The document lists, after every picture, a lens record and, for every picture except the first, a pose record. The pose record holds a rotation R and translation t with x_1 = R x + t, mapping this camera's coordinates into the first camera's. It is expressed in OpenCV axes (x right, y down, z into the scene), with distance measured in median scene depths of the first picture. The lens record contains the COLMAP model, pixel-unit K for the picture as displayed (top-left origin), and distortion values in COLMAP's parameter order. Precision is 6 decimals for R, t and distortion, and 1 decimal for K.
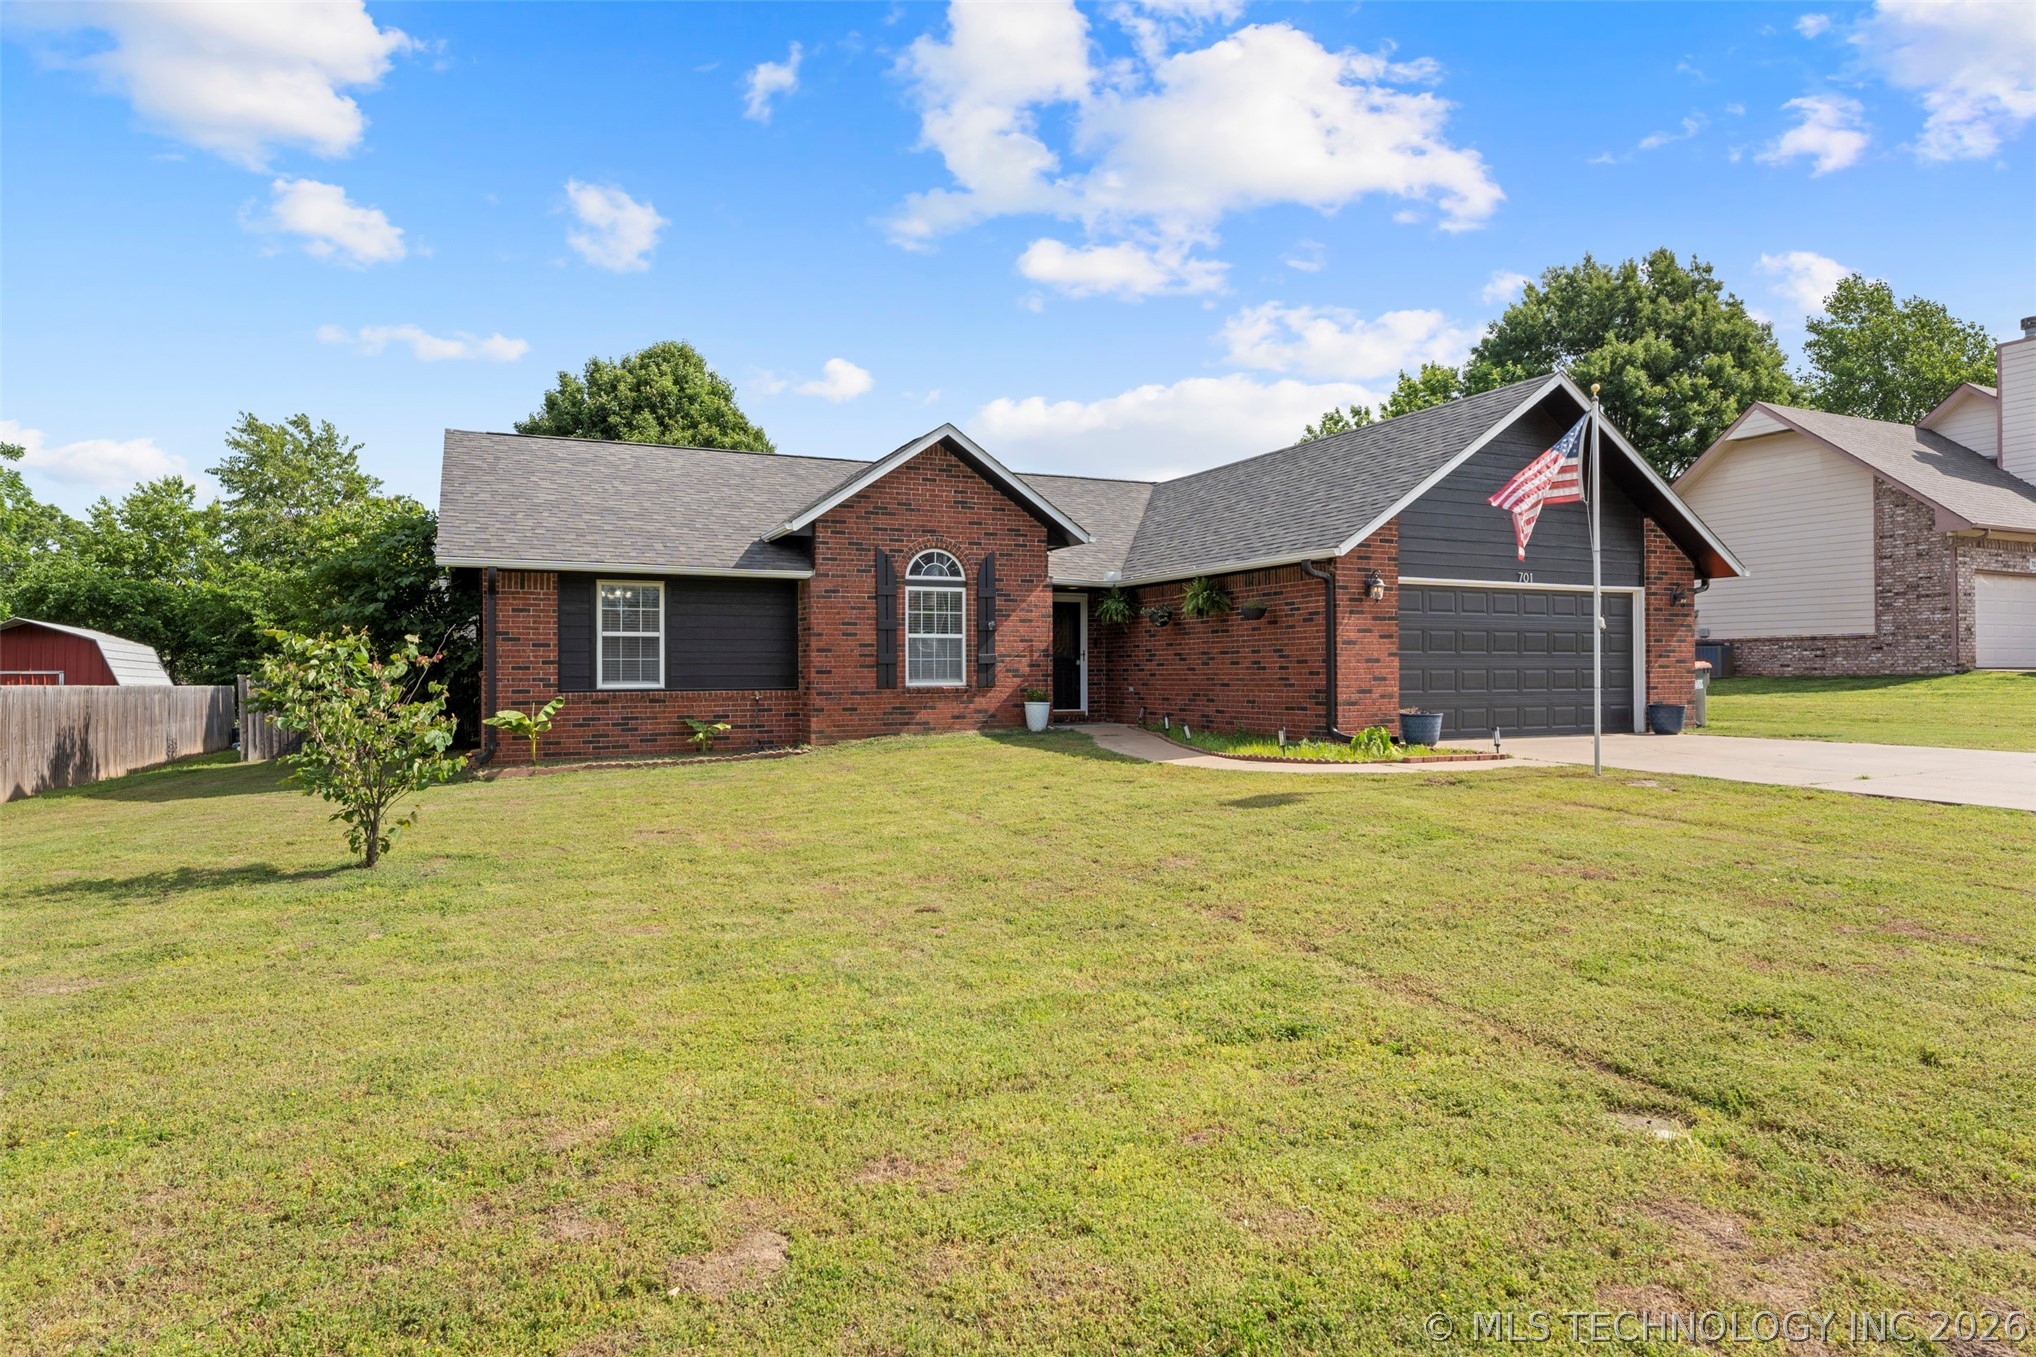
lens RADIAL K [[1149.6, 0, 1018.0], [0, 1149.6, 678.5], [0, 0, 1]] dist [-0.002391, -0.000166]
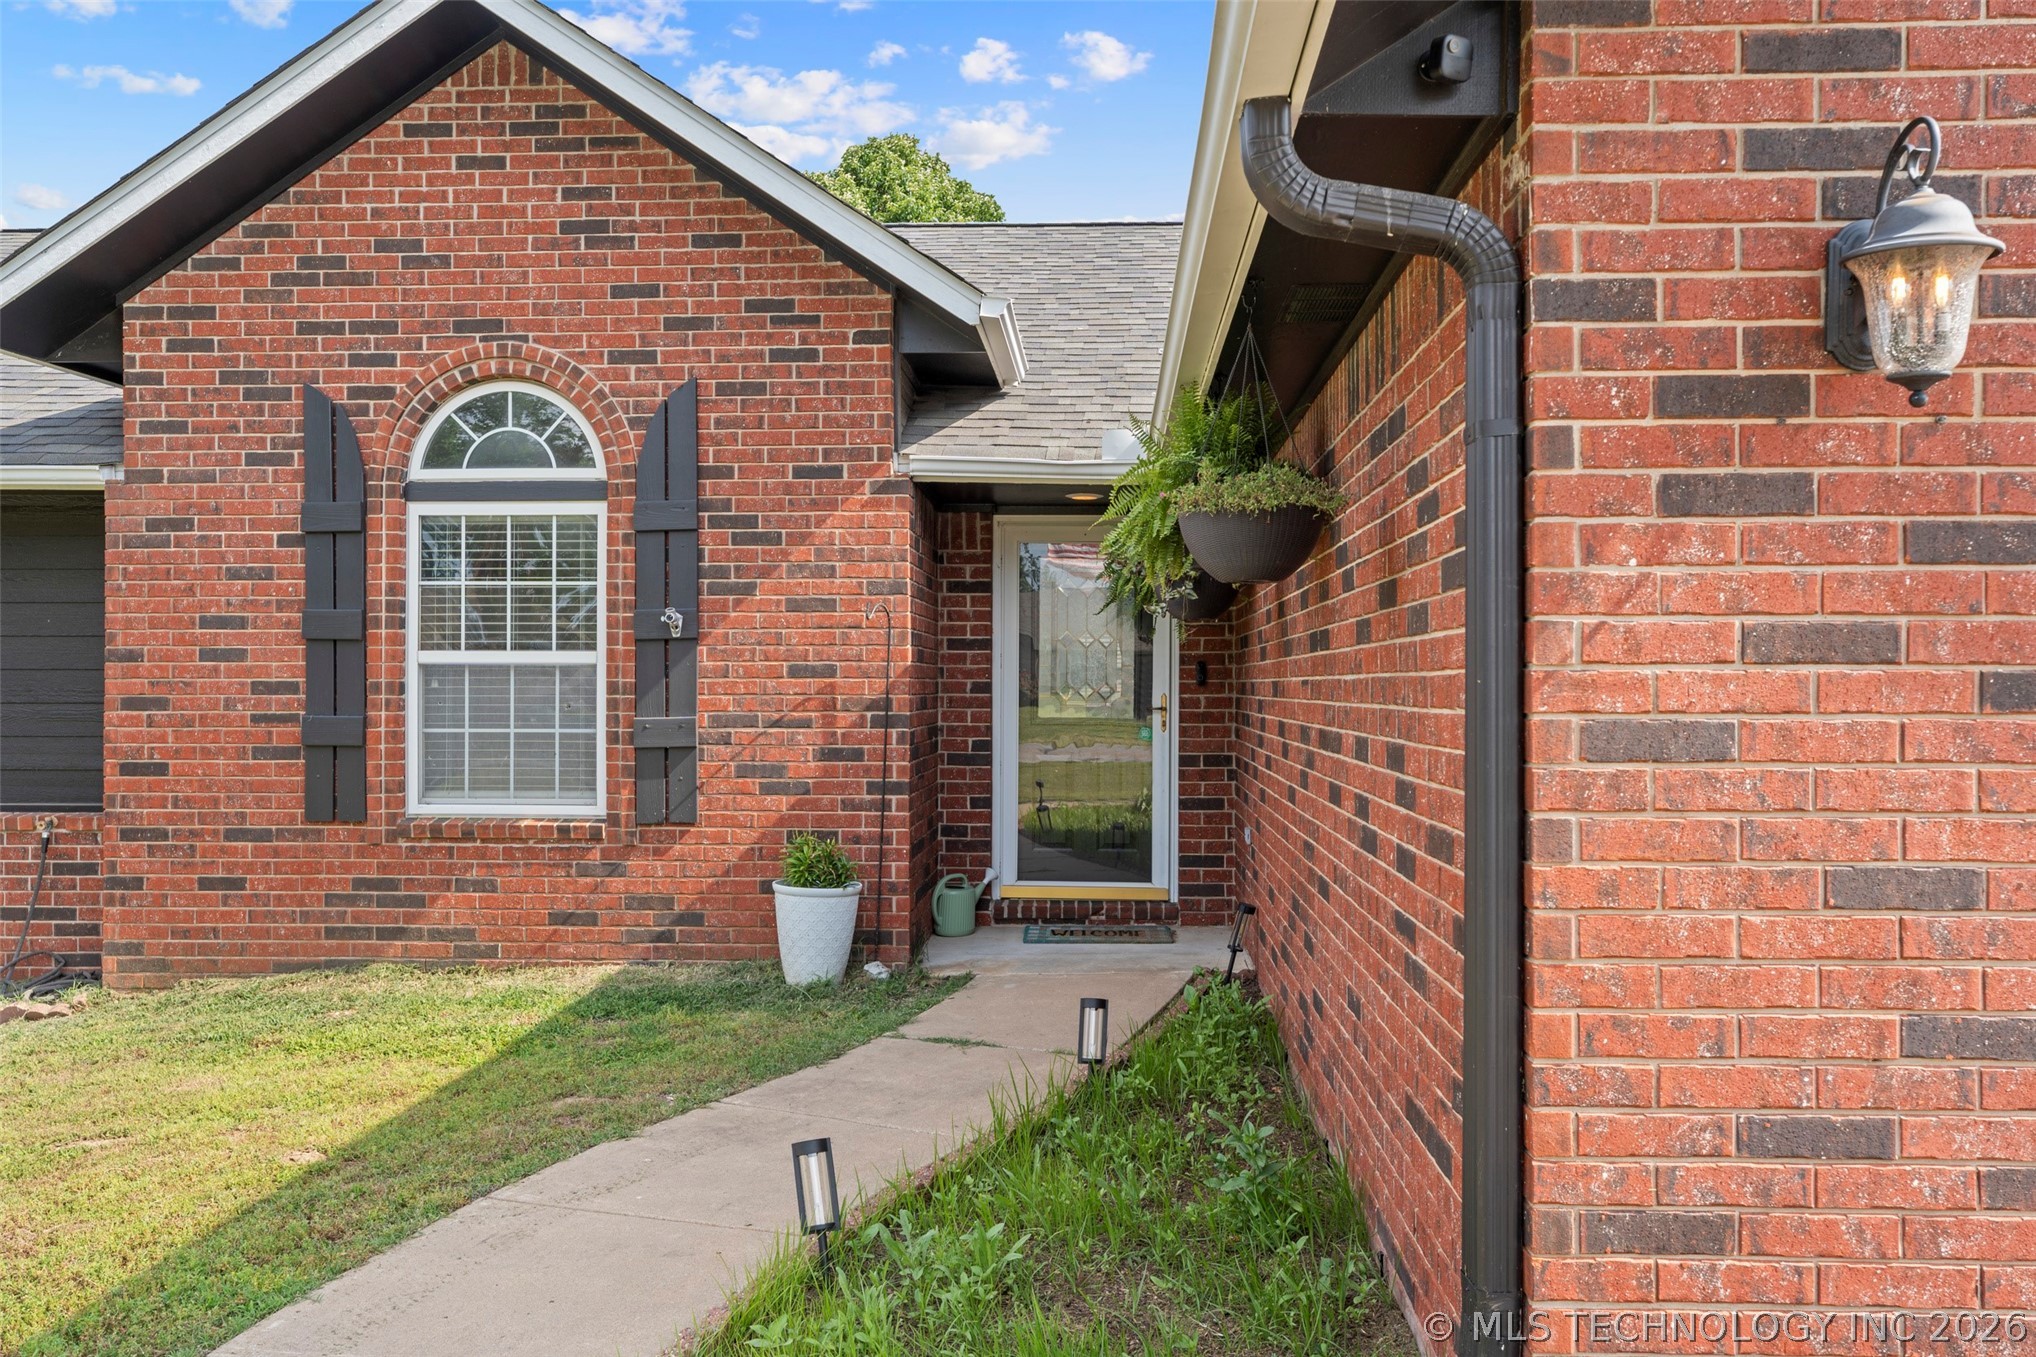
lens RADIAL K [[1592.2, 0, 1018.0], [0, 1592.2, 678.5], [0, 0, 1]] dist [0.006174, 0.008362]
pose [[0.885064, 0.006772, -0.465421, 0.260145], [-0.010297, 0.999934, -0.005032, -0.031003], [0.465356, 0.009246, 0.885075, 0.690215]]
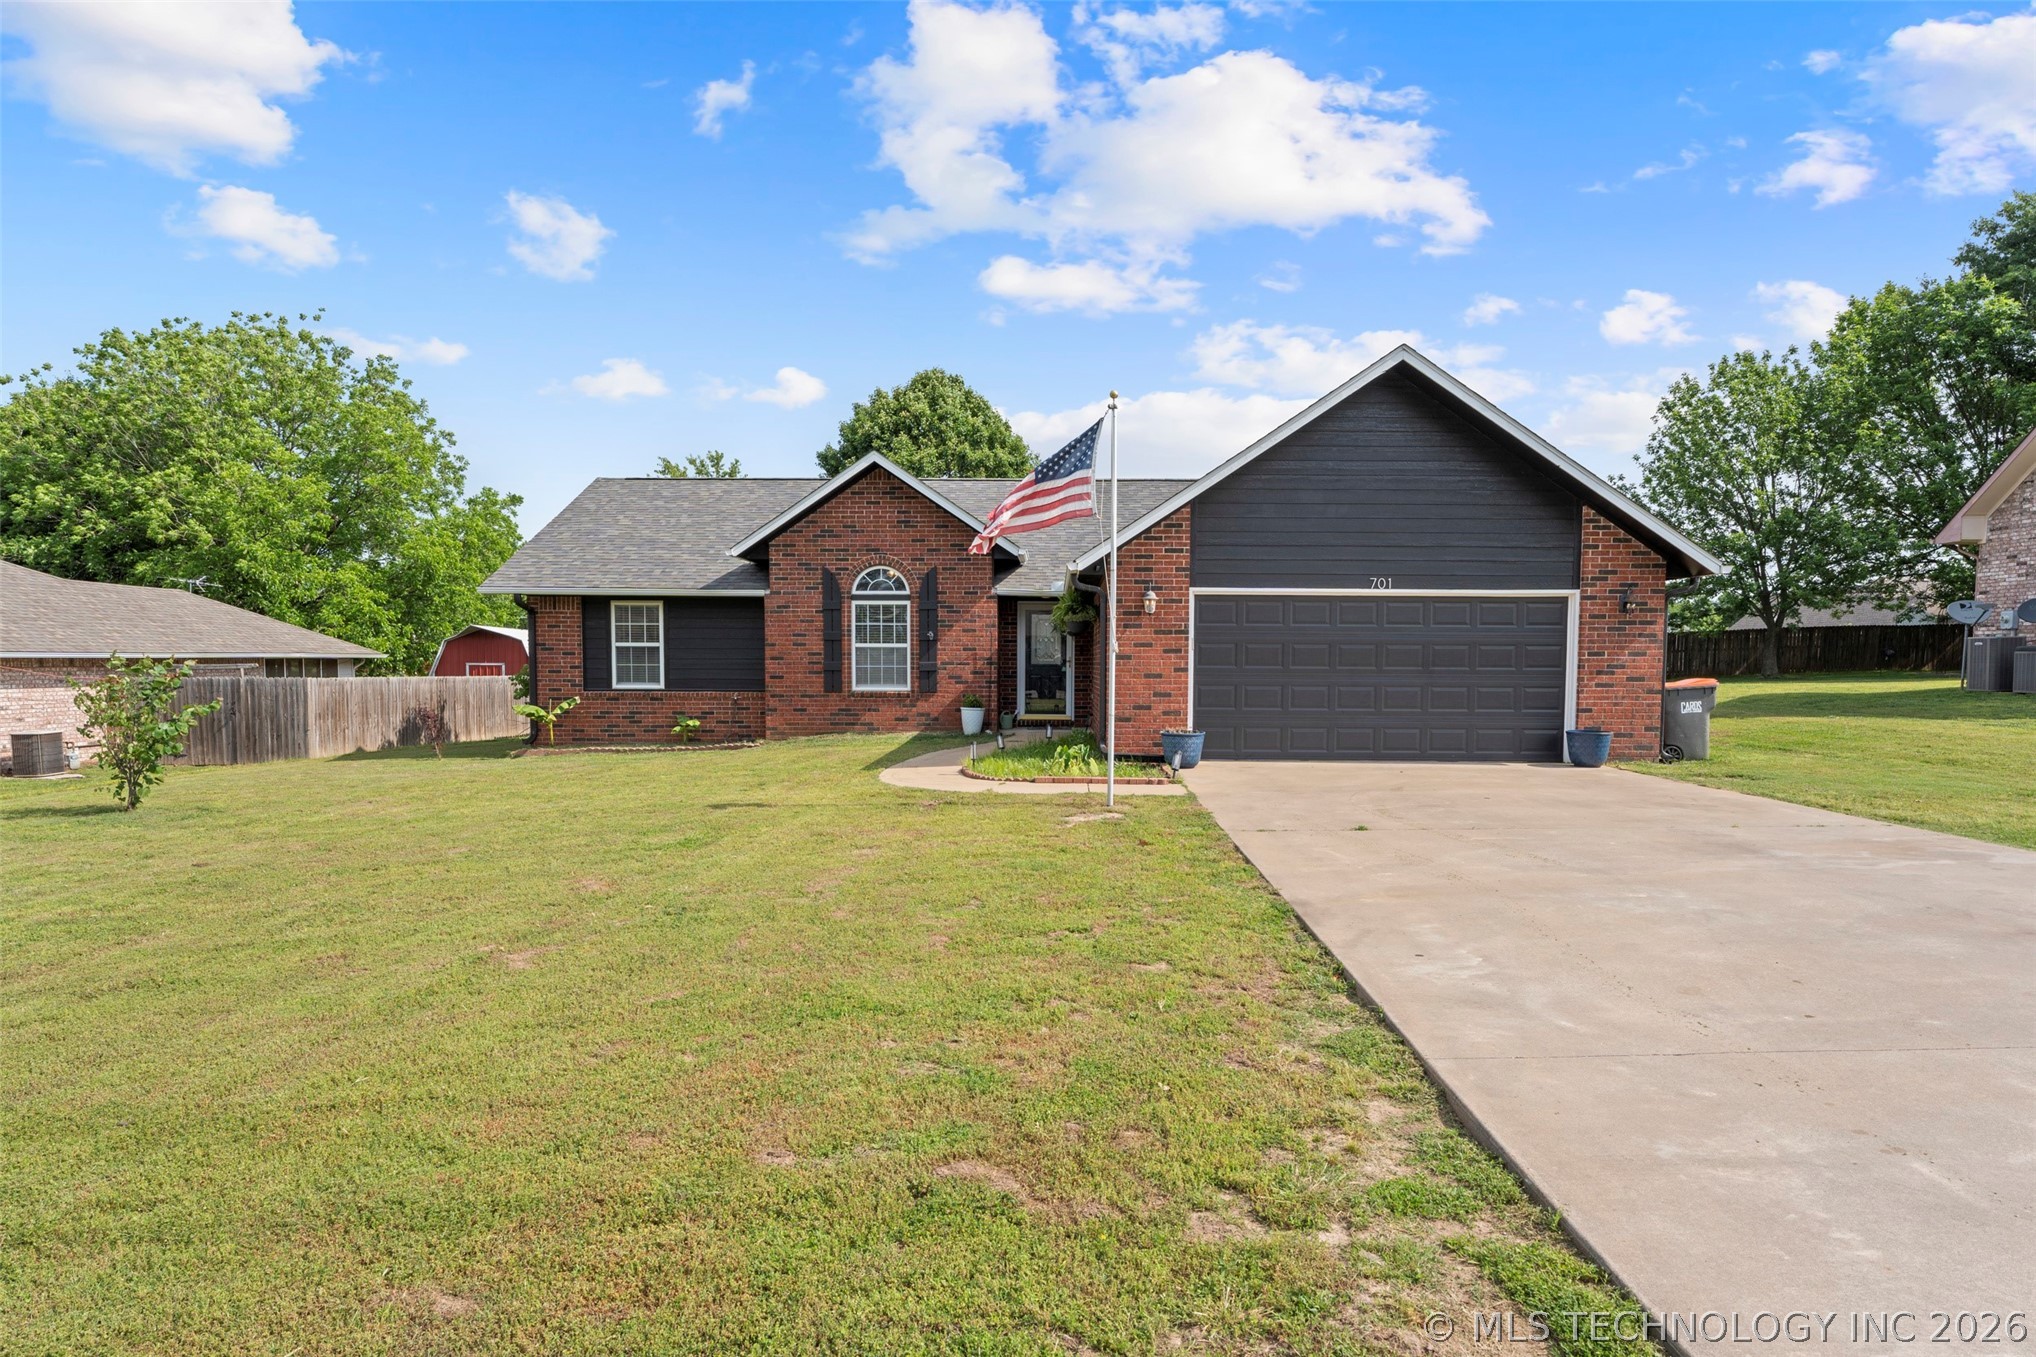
lens RADIAL K [[1147.9, 0, 1021.5], [0, 1147.9, 738.5], [0, 0, 1]] dist [-0.002330, -0.000216]
pose [[0.898367, 0.038312, -0.437571, 0.543510], [-0.011030, 0.997842, 0.064721, -0.020868], [0.439106, -0.053317, 0.896852, 0.068220]]
